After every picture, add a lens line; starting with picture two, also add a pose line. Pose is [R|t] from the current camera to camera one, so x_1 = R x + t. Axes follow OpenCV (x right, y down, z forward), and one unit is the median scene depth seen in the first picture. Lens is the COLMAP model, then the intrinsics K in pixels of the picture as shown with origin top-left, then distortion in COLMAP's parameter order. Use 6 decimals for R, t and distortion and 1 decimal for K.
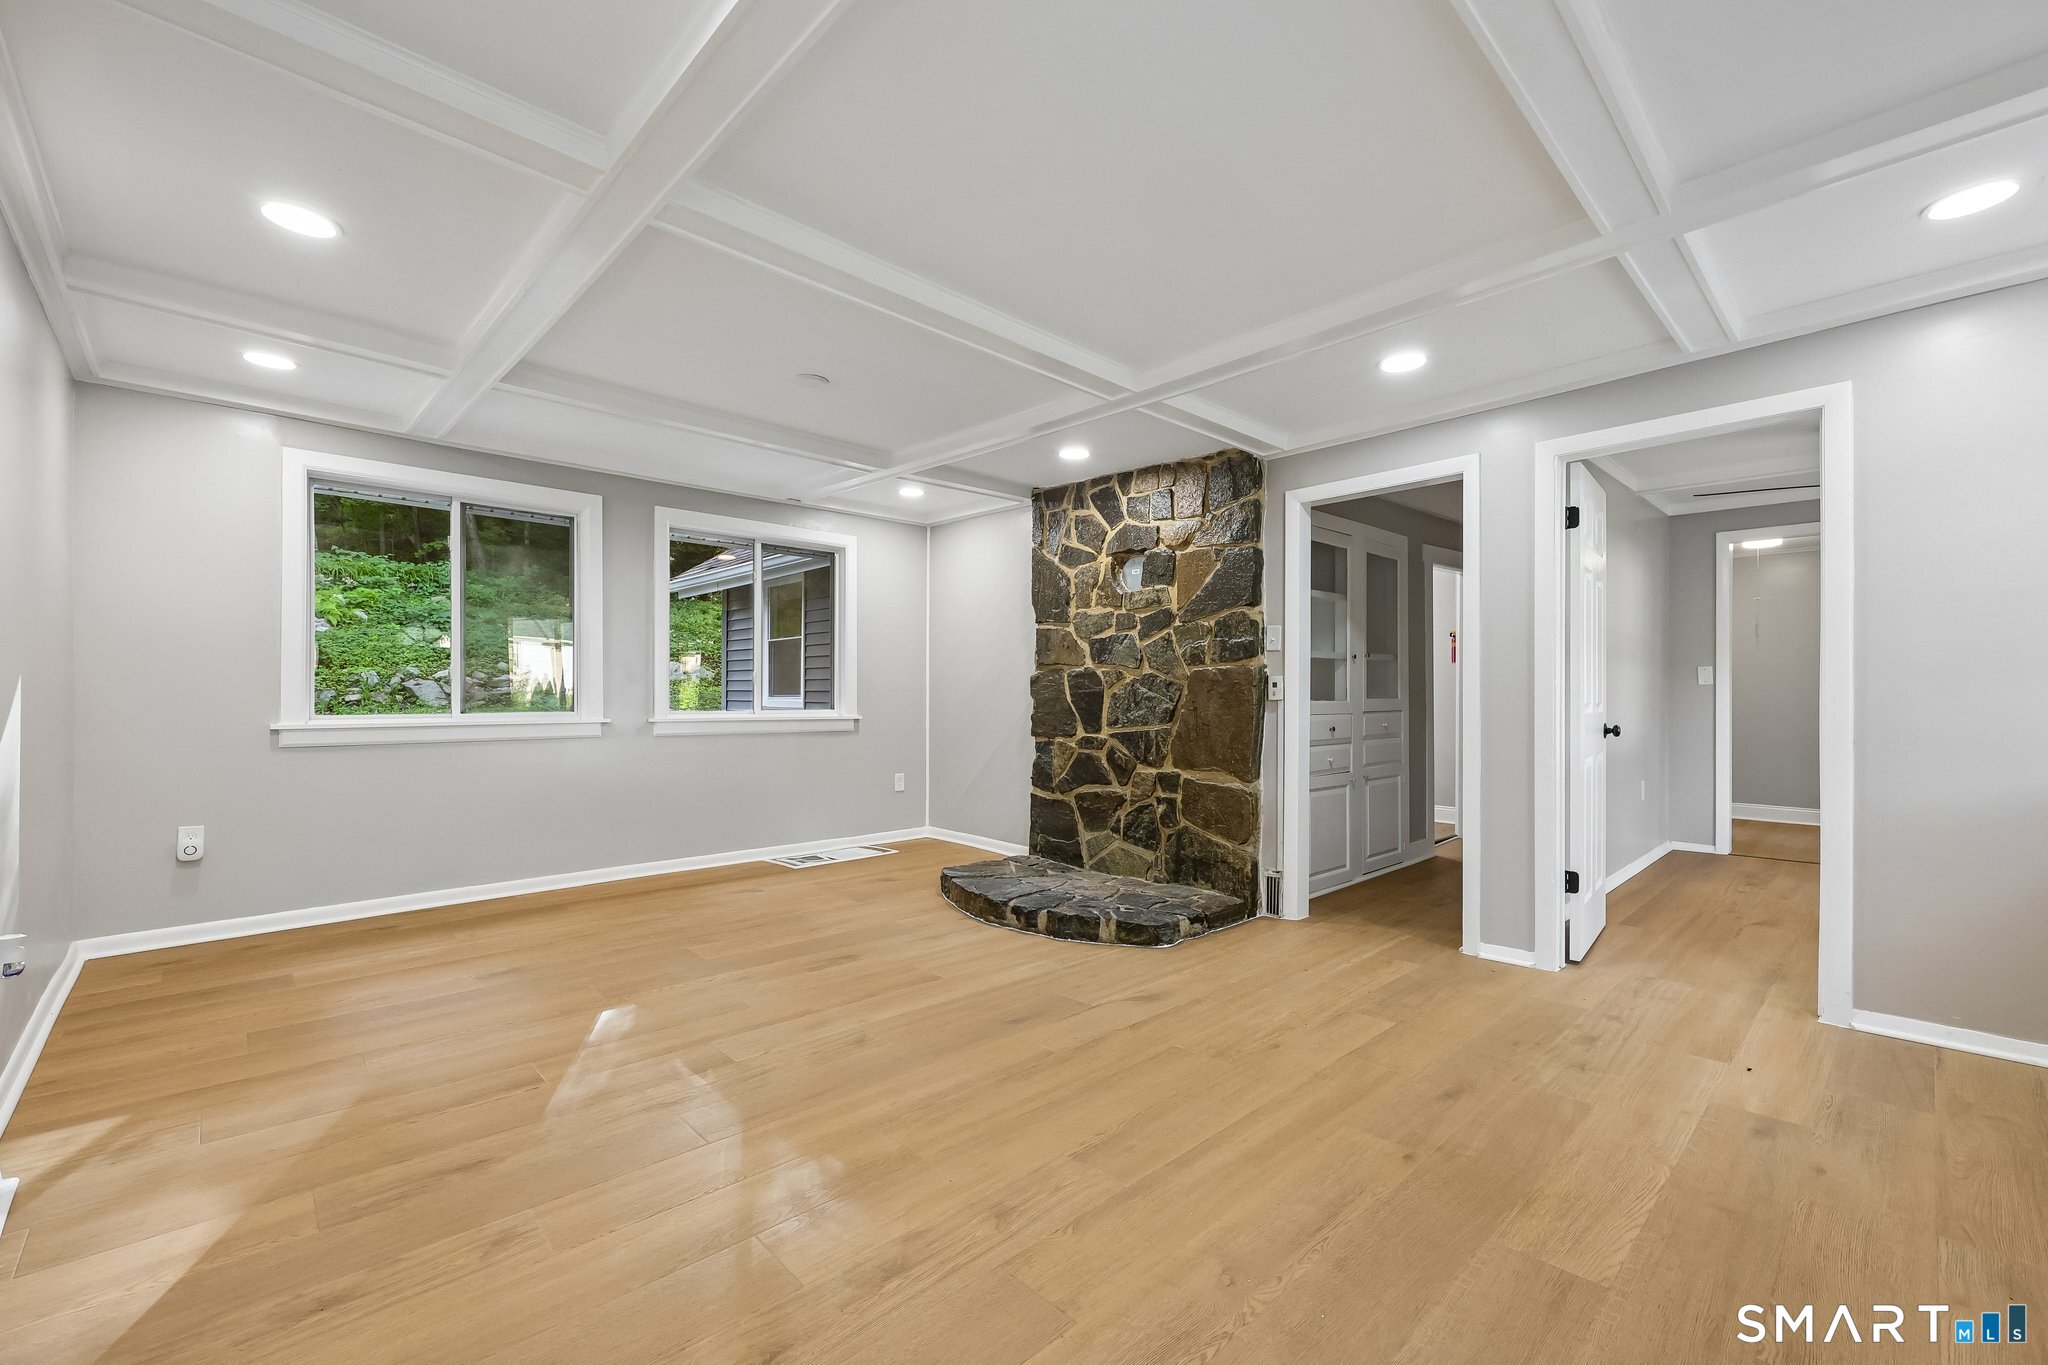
lens RADIAL K [[850.7, 0, 1013.5], [0, 850.7, 688.8], [0, 0, 1]] dist [0.002355, 0.000132]
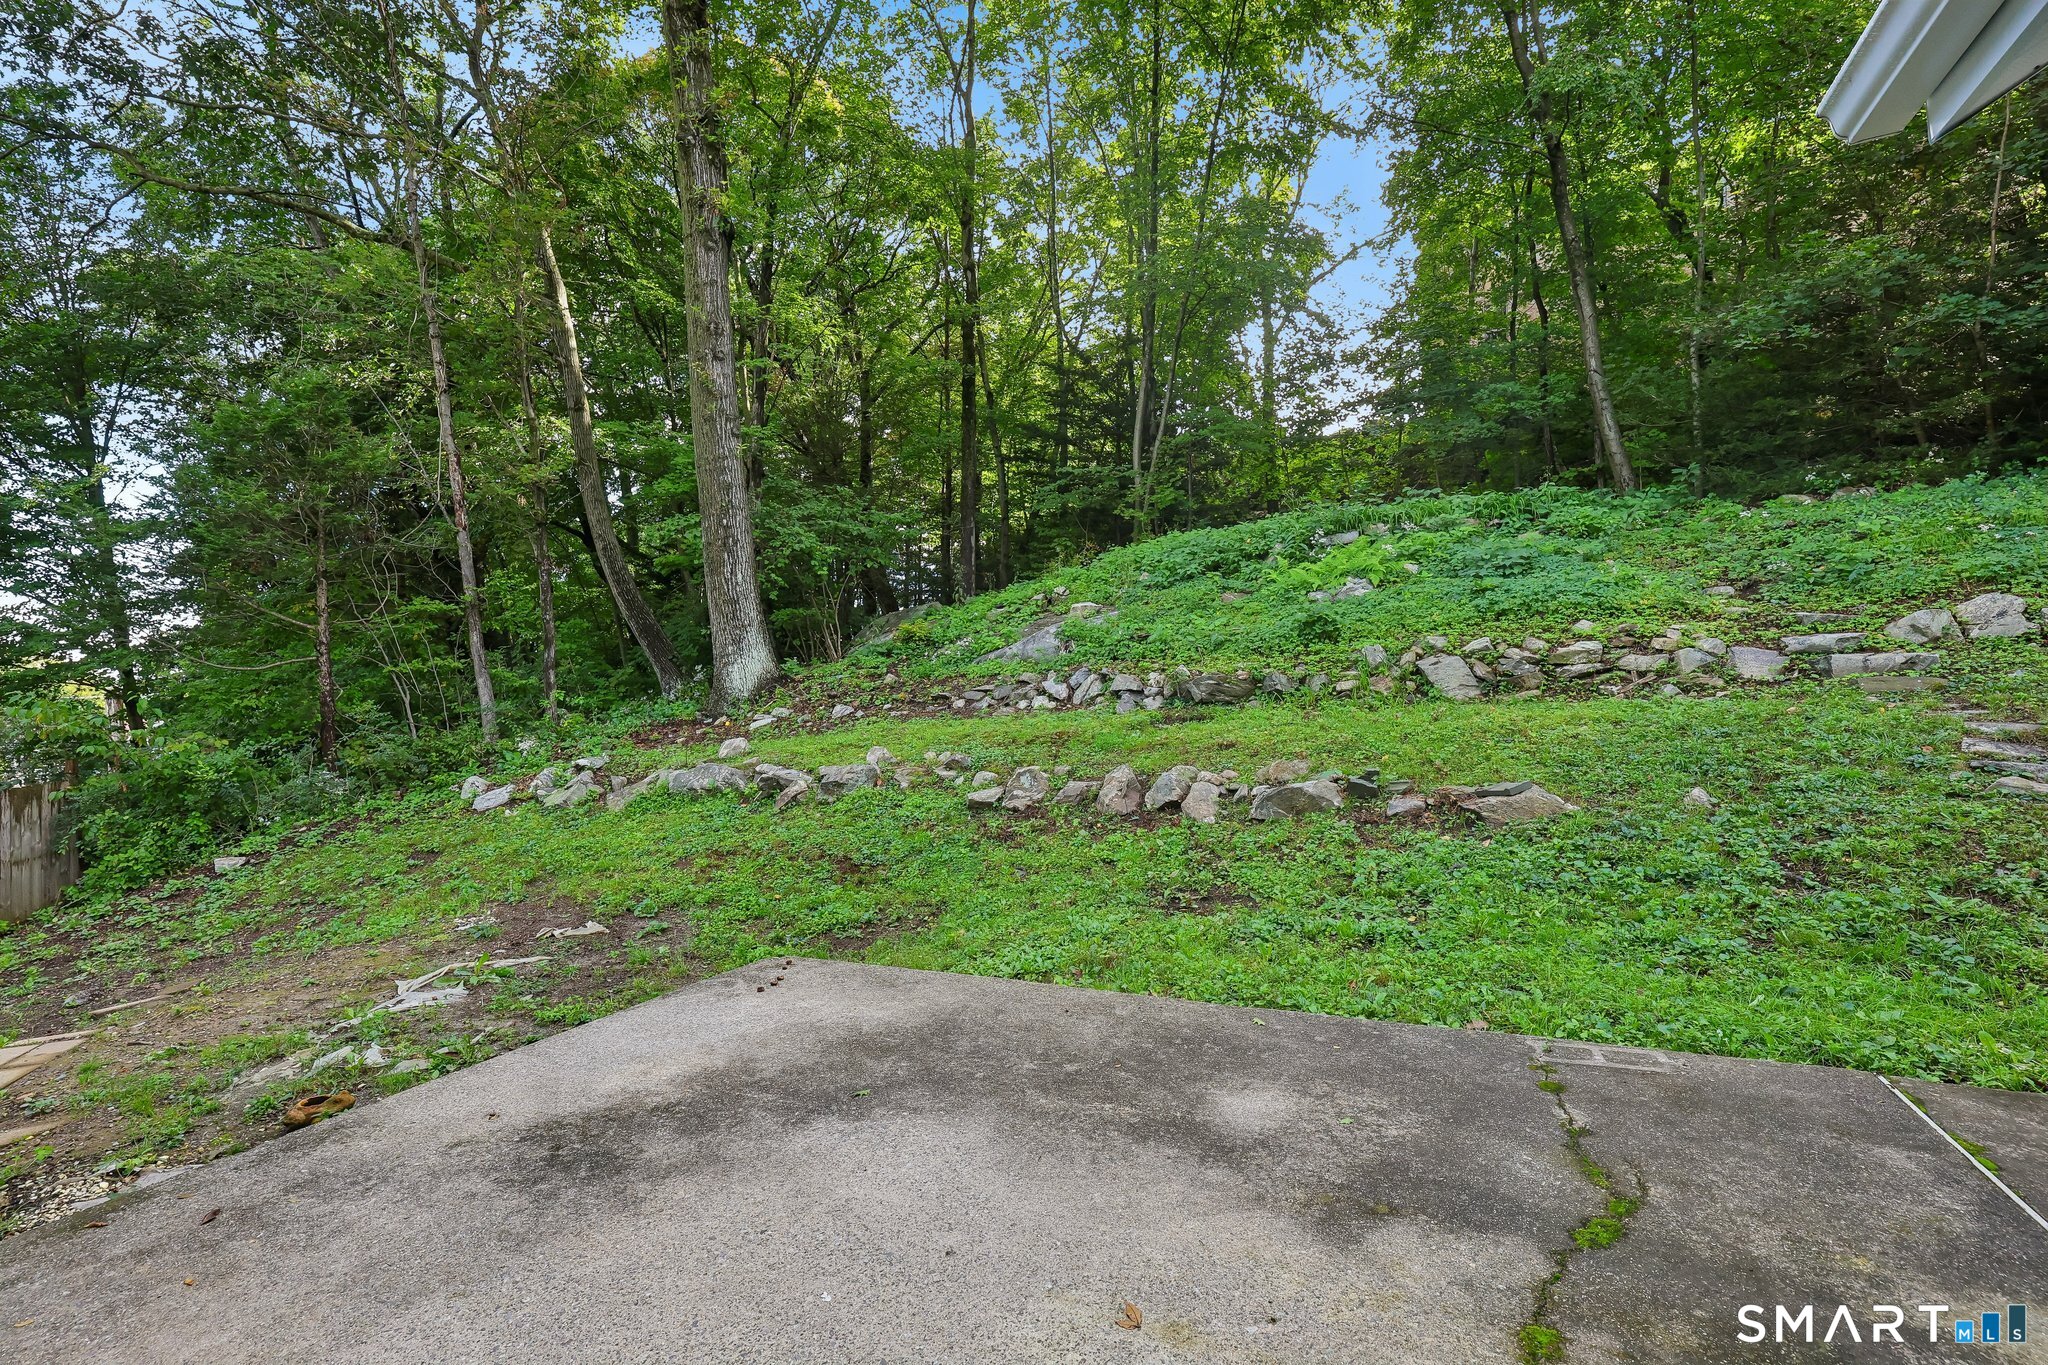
lens RADIAL K [[924.9, 0, 1024.0], [0, 924.9, 682.5], [0, 0, 1]] dist [-0.000598, -0.000034]
pose [[0.356855, -0.008042, -0.934125, -0.522795], [0.021478, 0.999769, -0.000402, 0.007202], [0.933913, -0.019920, 0.356945, 1.389106]]
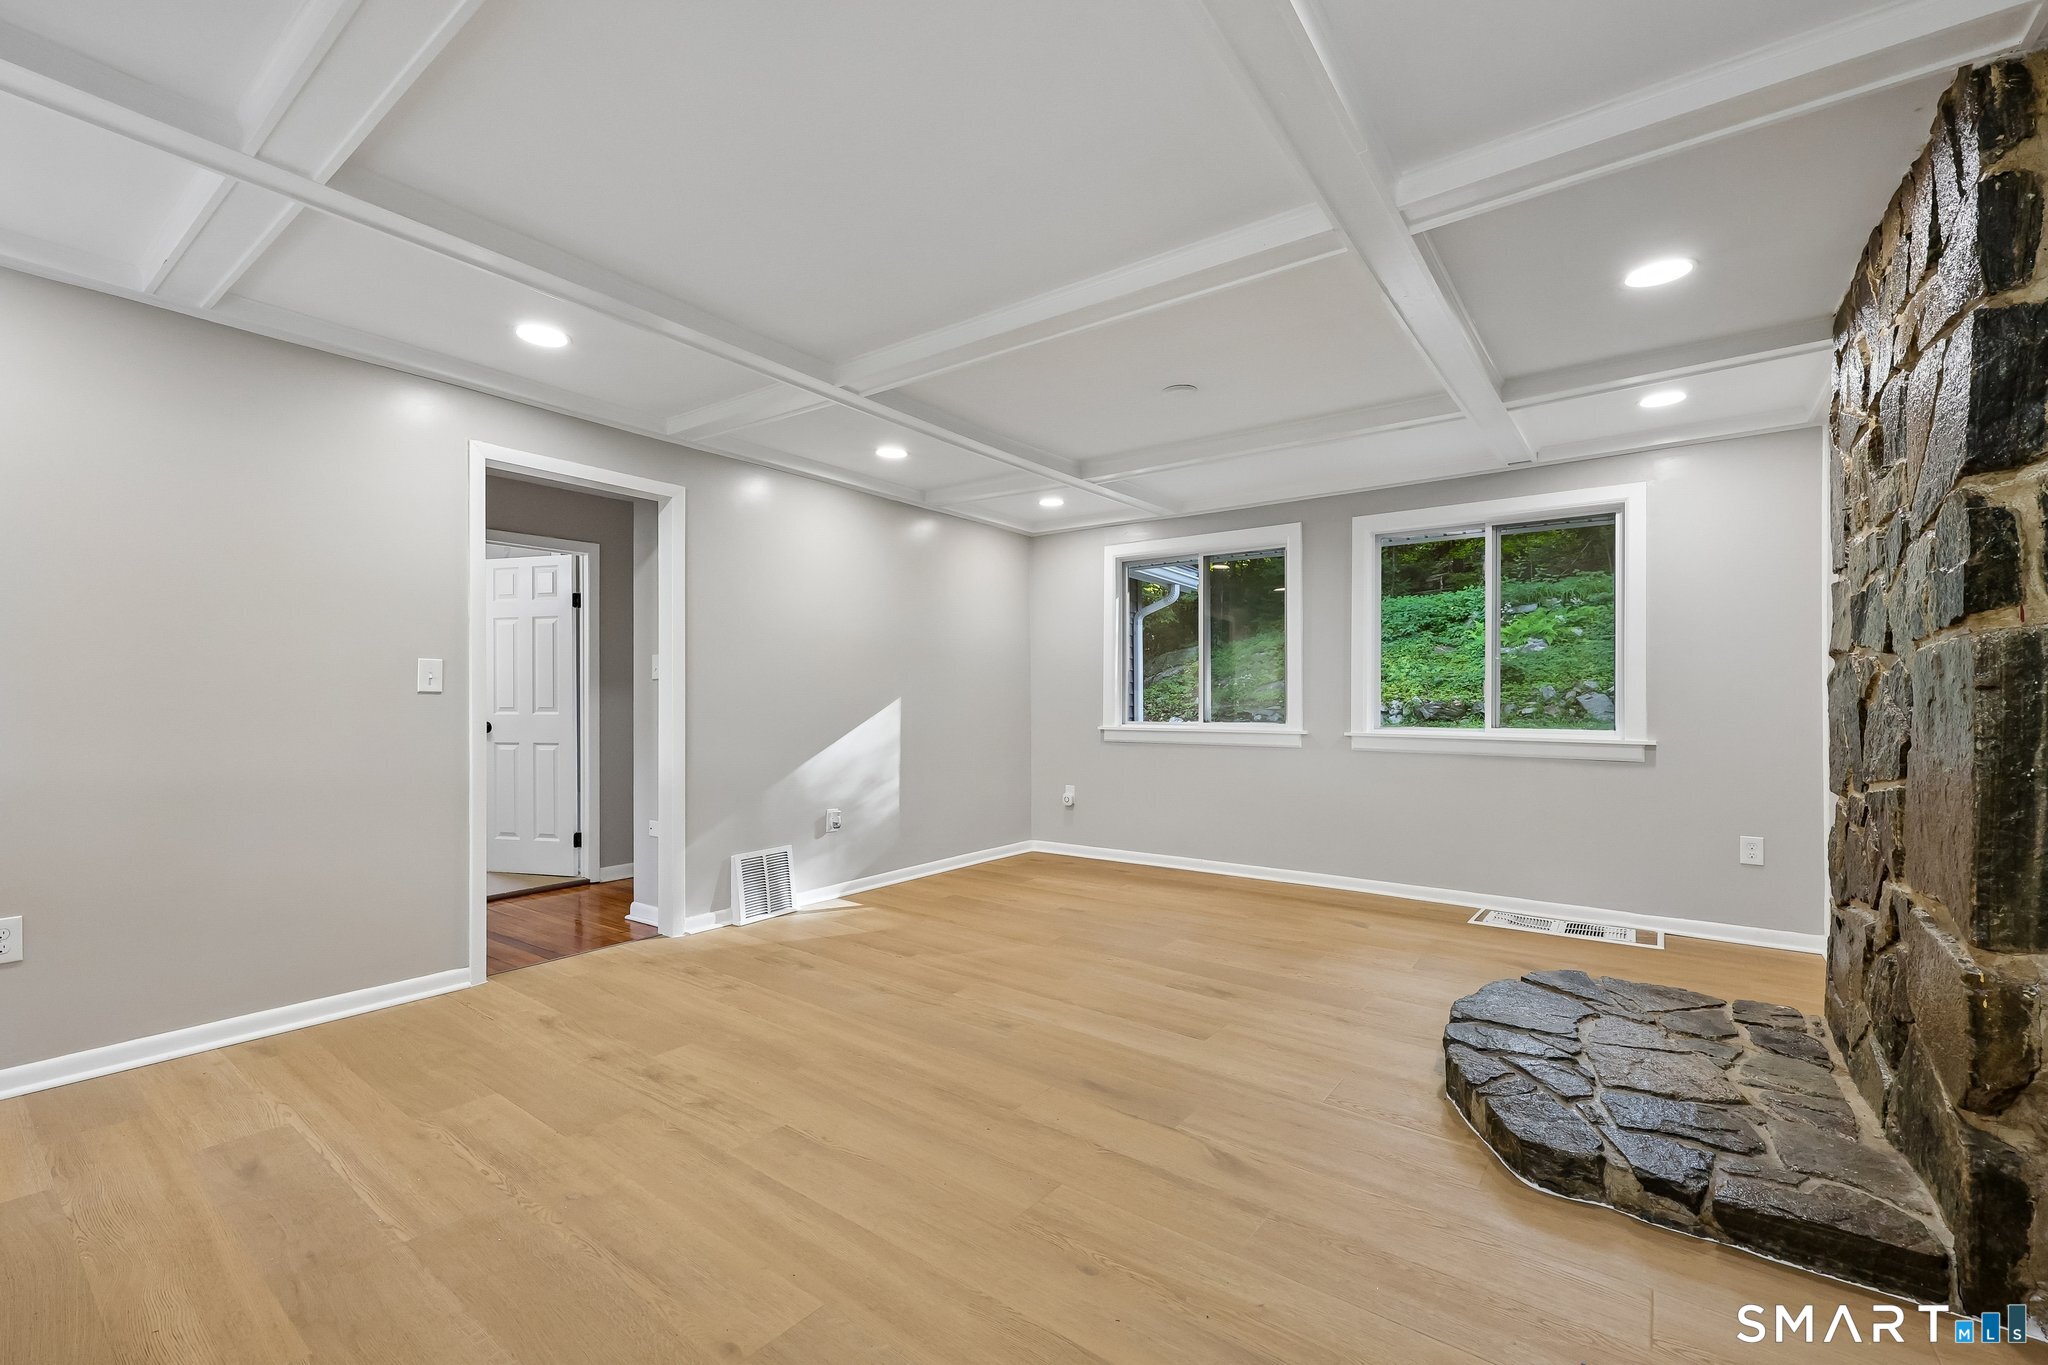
lens RADIAL K [[854.3, 0, 1018.3], [0, 854.3, 699.9], [0, 0, 1]] dist [0.002372, 0.000208]
pose [[0.170598, -0.006496, -0.985319, 0.516329], [0.003439, 0.999976, -0.005998, 0.001657], [0.985335, -0.002365, 0.170617, 0.471582]]
